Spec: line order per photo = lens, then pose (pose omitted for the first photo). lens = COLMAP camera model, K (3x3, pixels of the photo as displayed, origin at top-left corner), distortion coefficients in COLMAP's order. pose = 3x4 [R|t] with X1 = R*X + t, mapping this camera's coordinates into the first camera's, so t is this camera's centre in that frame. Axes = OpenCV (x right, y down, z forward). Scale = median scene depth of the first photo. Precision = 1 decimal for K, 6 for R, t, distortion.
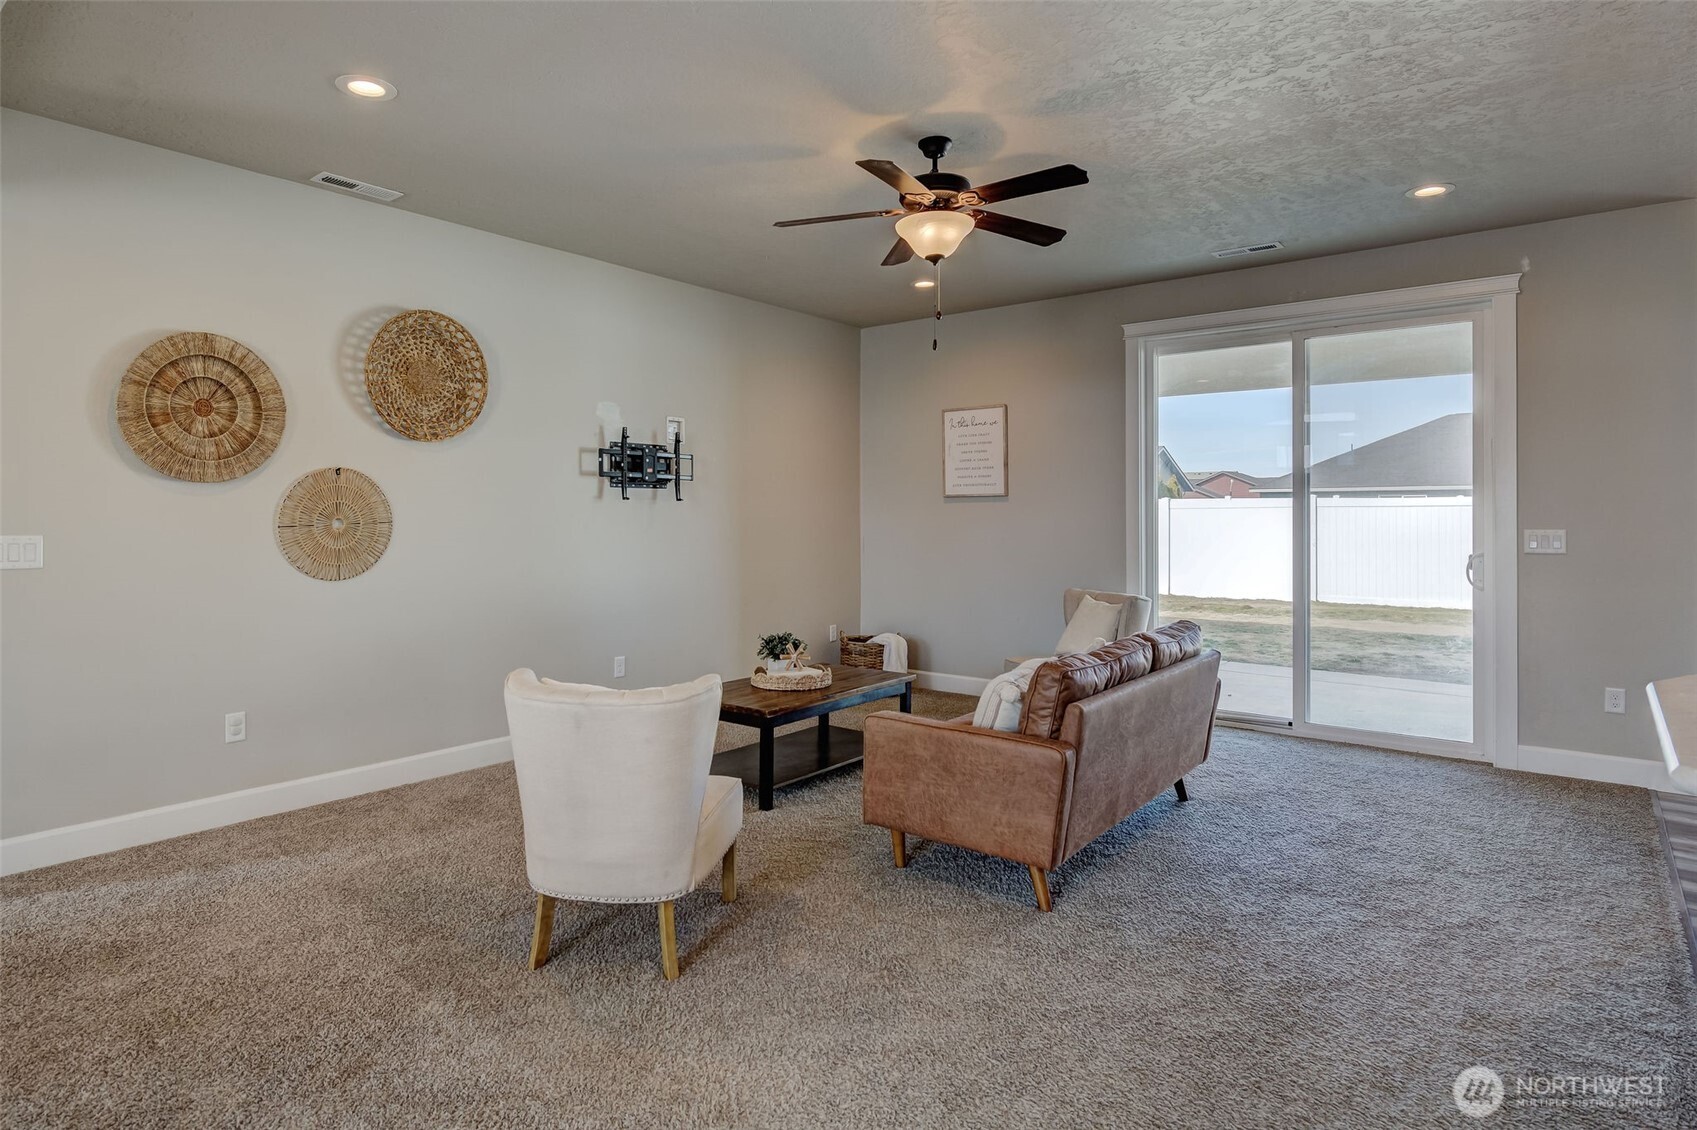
lens RADIAL K [[928.6, 0, 795.2], [0, 928.6, 515.8], [0, 0, 1]] dist [-0.000346, -0.001829]
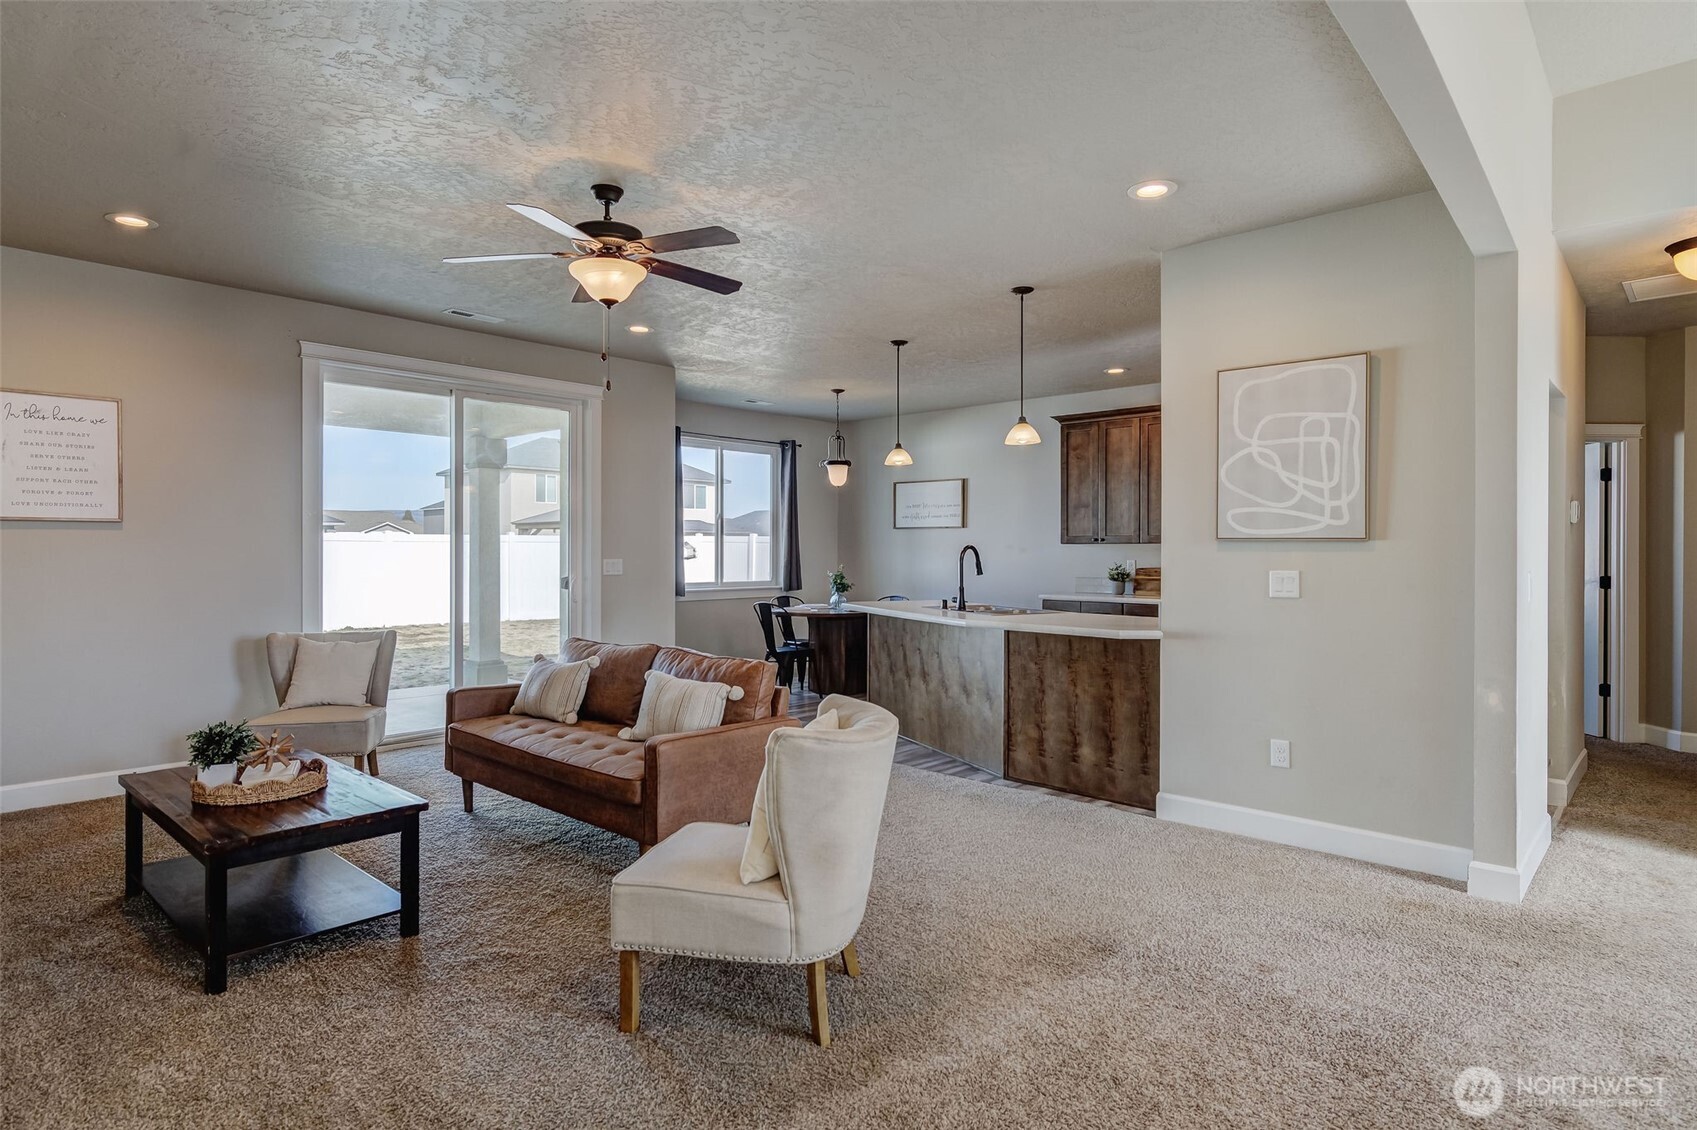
lens RADIAL K [[913.2, 0, 843.2], [0, 913.2, 553.2], [0, 0, 1]] dist [0.018908, -0.000484]
pose [[0.066842, -0.002301, 0.997761, -0.676430], [-0.001835, 0.999995, 0.002429, 0.000854], [-0.997762, -0.001994, 0.066837, 0.527710]]
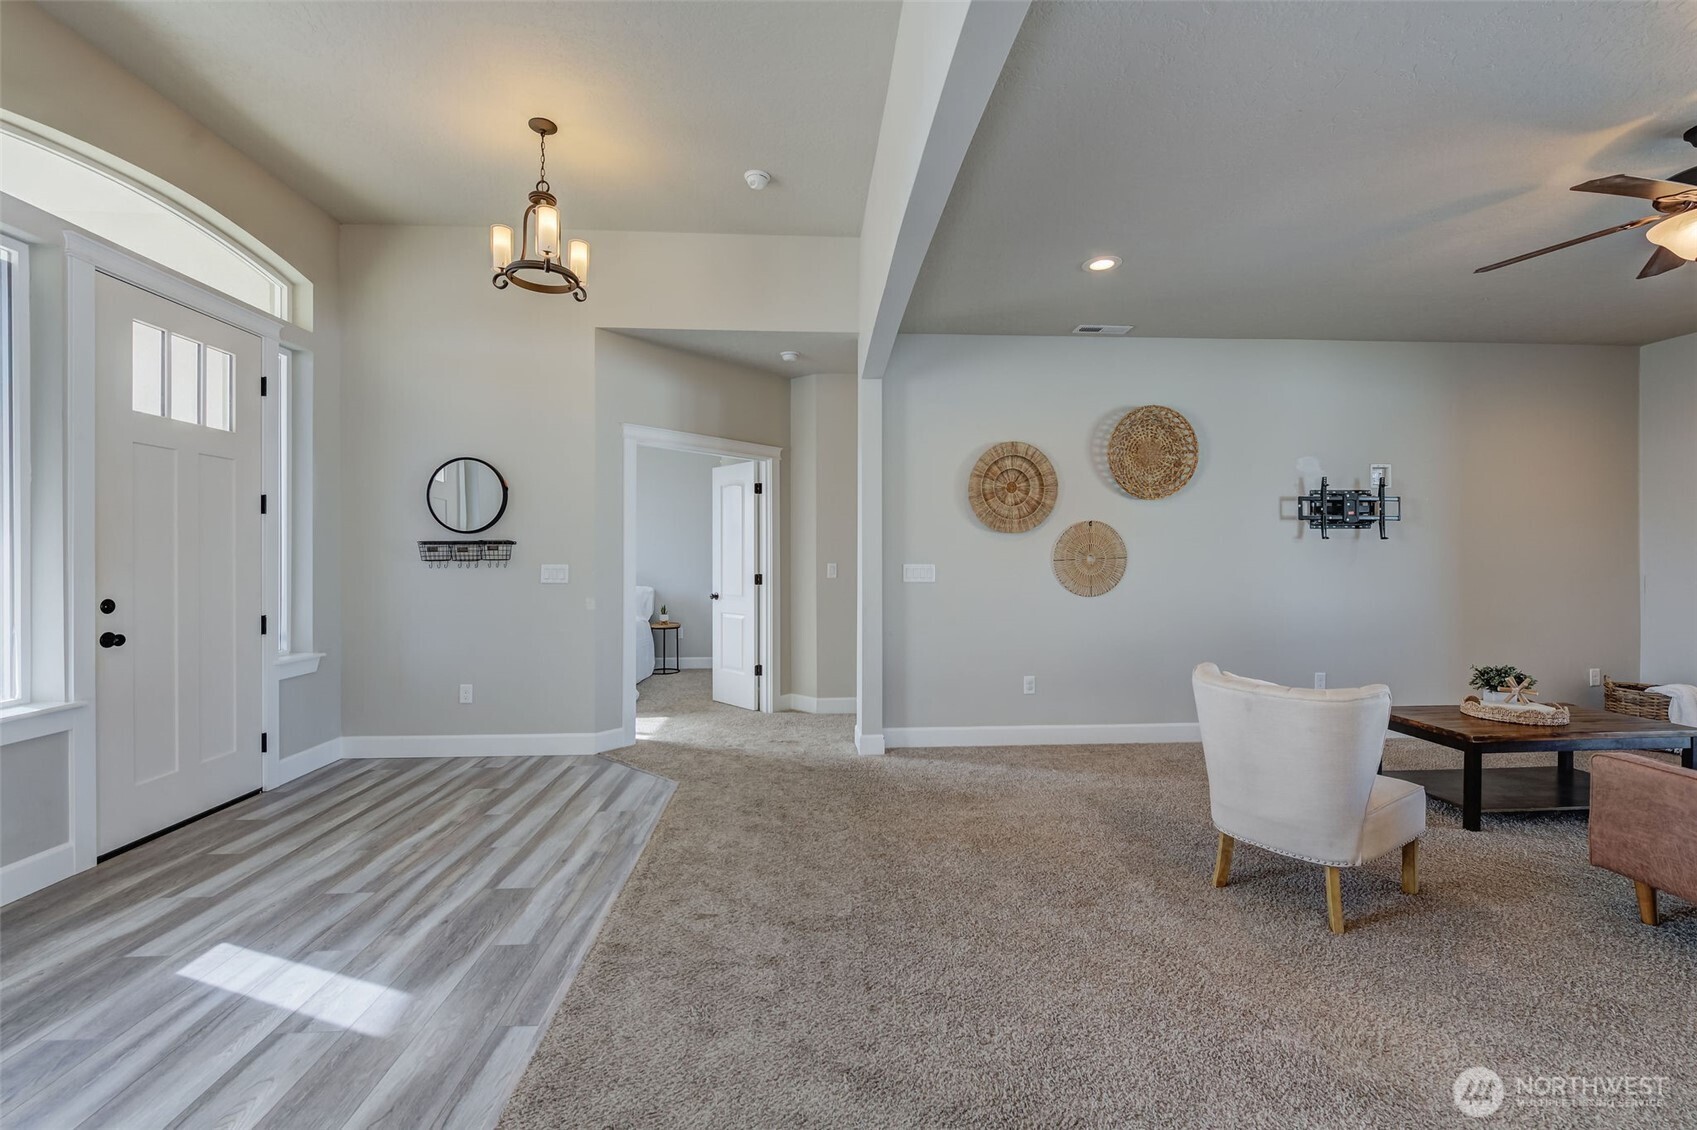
lens RADIAL K [[709.2, 0, 856.0], [0, 709.2, 560.6], [0, 0, 1]] dist [-0.000086, -0.000750]
pose [[0.691653, -0.001109, -0.722229, 0.063048], [0.002483, 0.999997, 0.000843, 0.009069], [0.722226, -0.002376, 0.691654, -0.053316]]
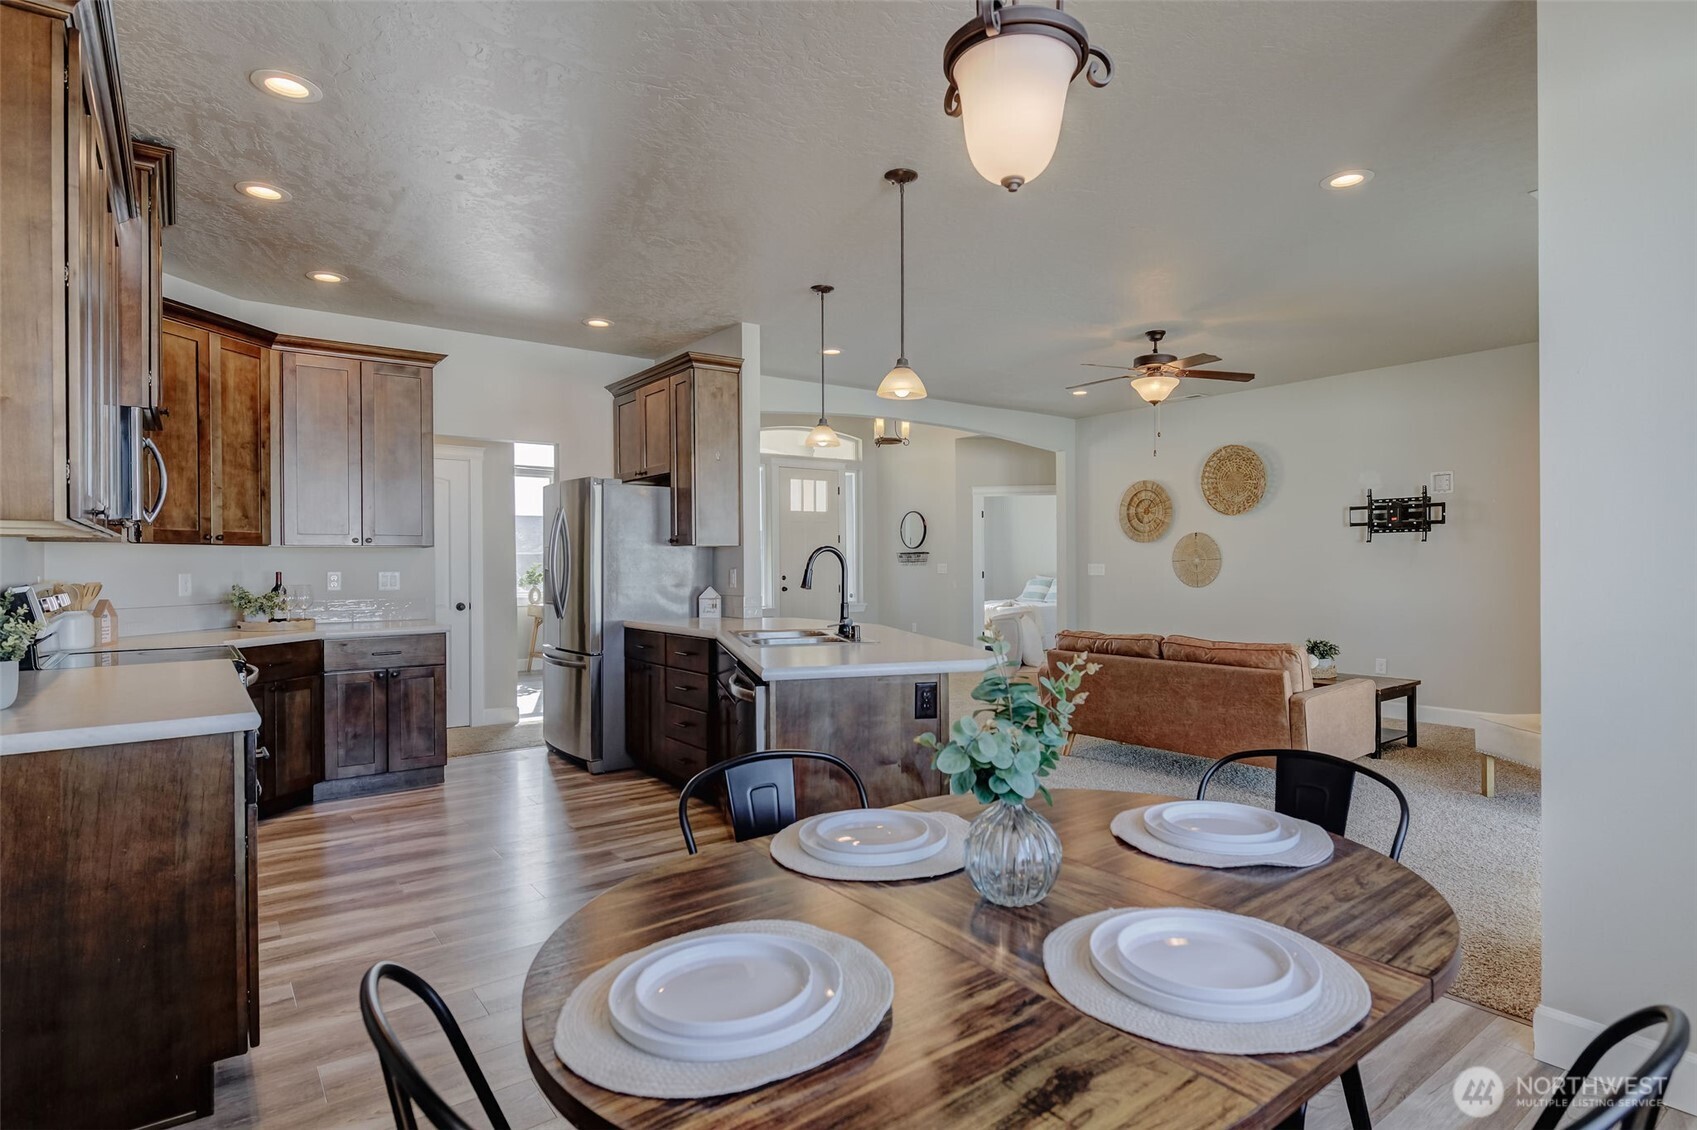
lens RADIAL K [[906.9, 0, 890.0], [0, 906.9, 564.7], [0, 0, 1]] dist [0.004709, 0.001015]
pose [[-0.201926, 0.004522, -0.979390, 1.478209], [0.006262, 0.999975, 0.003326, 0.007642], [0.979381, -0.005461, -0.201949, 0.680562]]
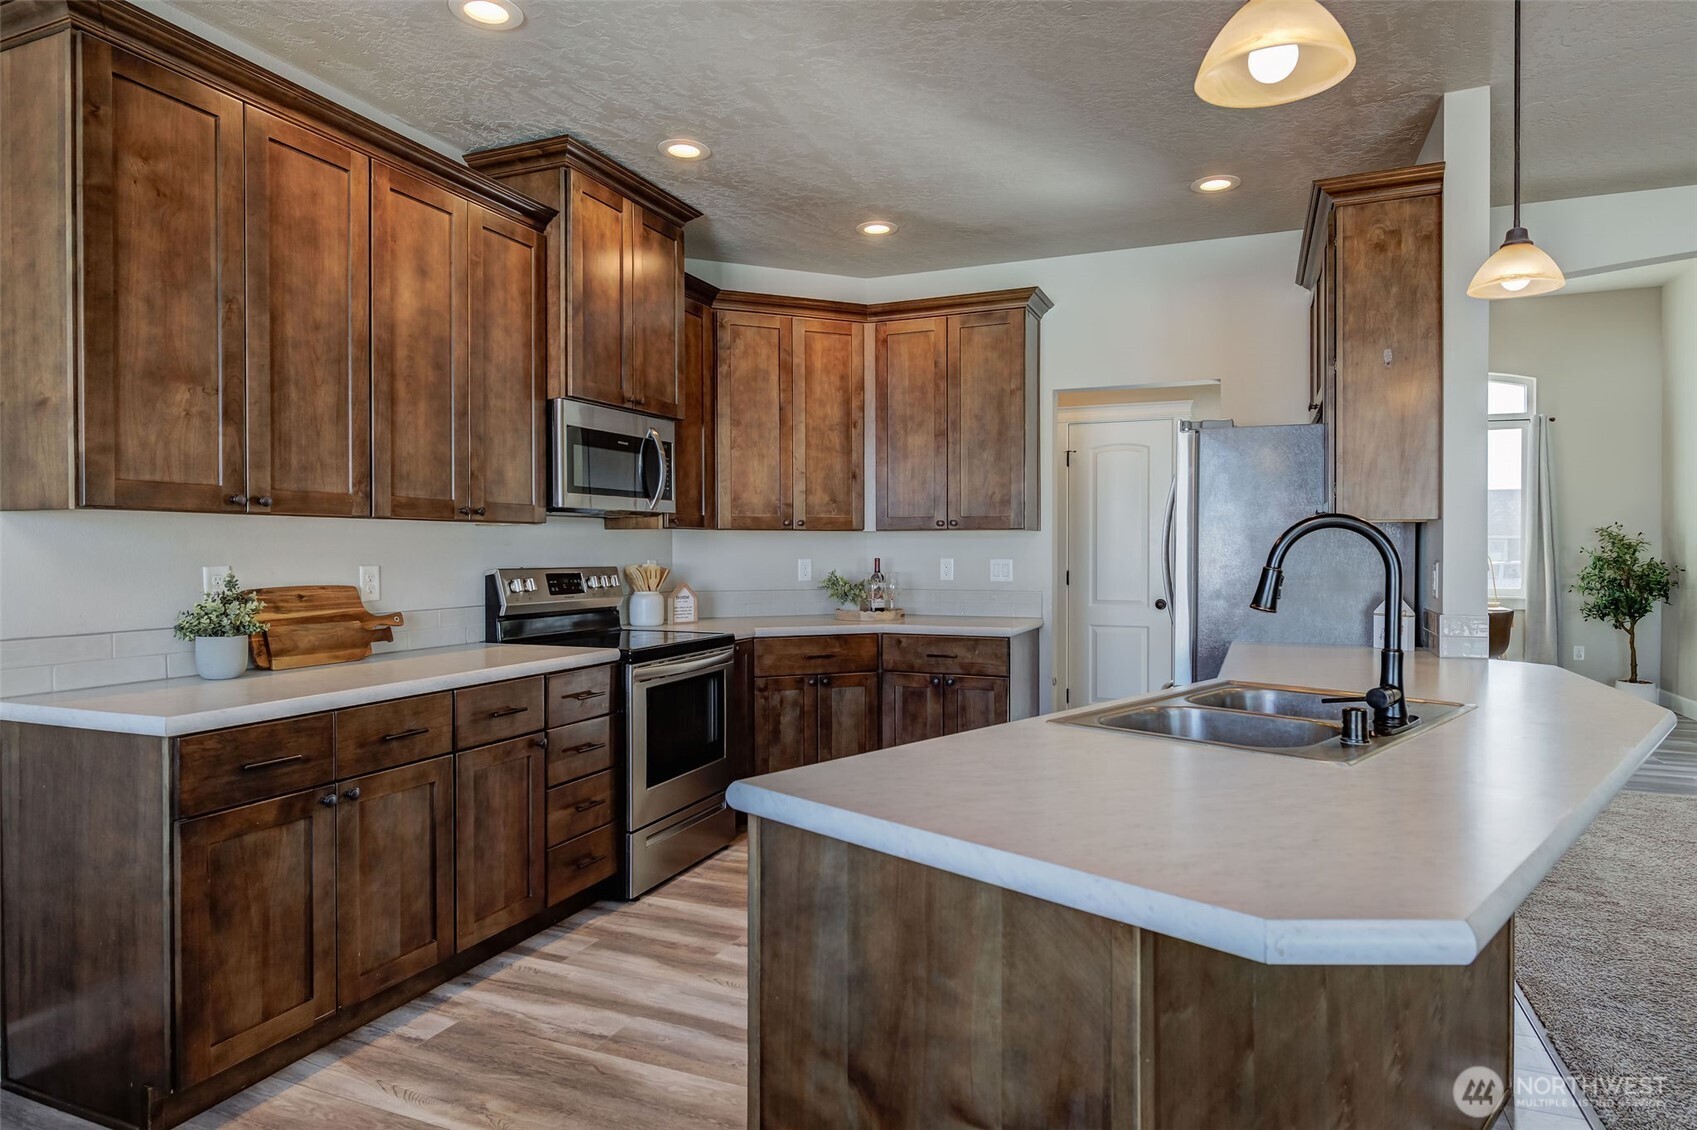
lens RADIAL K [[965.5, 0, 848.5], [0, 965.5, 565.0], [0, 0, 1]] dist [-0.006063, -0.000318]
pose [[-0.956855, 0.004970, -0.290524, 0.915987], [0.000766, 0.999893, 0.014582, 0.006860], [0.290565, 0.013730, -0.956757, 0.776677]]
